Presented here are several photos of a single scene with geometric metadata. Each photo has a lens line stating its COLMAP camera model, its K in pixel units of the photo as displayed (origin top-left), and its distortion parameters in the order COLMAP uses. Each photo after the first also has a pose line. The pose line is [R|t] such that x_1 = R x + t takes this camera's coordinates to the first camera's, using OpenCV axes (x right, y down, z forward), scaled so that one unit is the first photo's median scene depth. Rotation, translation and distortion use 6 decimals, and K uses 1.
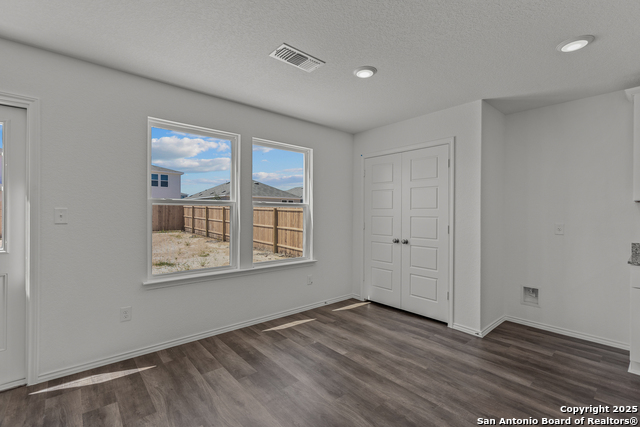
lens RADIAL K [[289.6, 0, 318.3], [0, 289.6, 214.4], [0, 0, 1]] dist [0.003433, -0.000056]
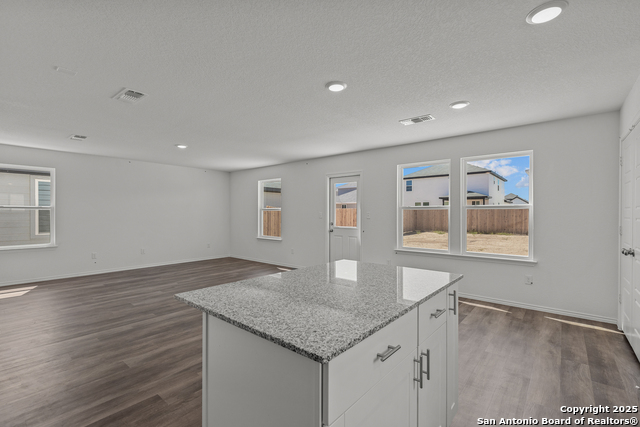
lens RADIAL K [[289.6, 0, 318.3], [0, 289.6, 214.4], [0, 0, 1]] dist [0.003433, -0.000056]
pose [[0.157100, -0.002846, -0.987579, 1.068252], [-0.006035, 0.999974, -0.003842, 0.005968], [0.987564, 0.006564, 0.157078, 0.136947]]
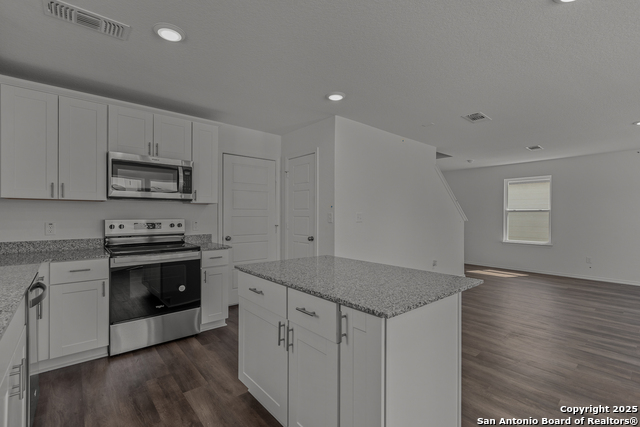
lens RADIAL K [[287.0, 0, 317.4], [0, 287.0, 214.5], [0, 0, 1]] dist [0.001417, -0.000230]
pose [[-0.999935, -0.010129, 0.005157, 0.644299], [-0.010108, 0.999941, 0.004074, 0.002396], [-0.005198, 0.004022, -0.999978, 0.821344]]
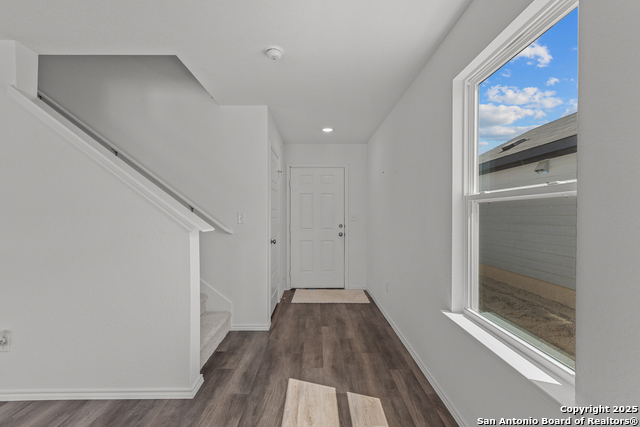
lens RADIAL K [[287.0, 0, 317.4], [0, 287.0, 214.5], [0, 0, 1]] dist [0.001417, -0.000230]
pose [[-0.766420, -0.004951, 0.642321, -0.949437], [-0.001037, 0.999979, 0.006470, 0.000299], [-0.642339, 0.004292, -0.766408, -0.771466]]
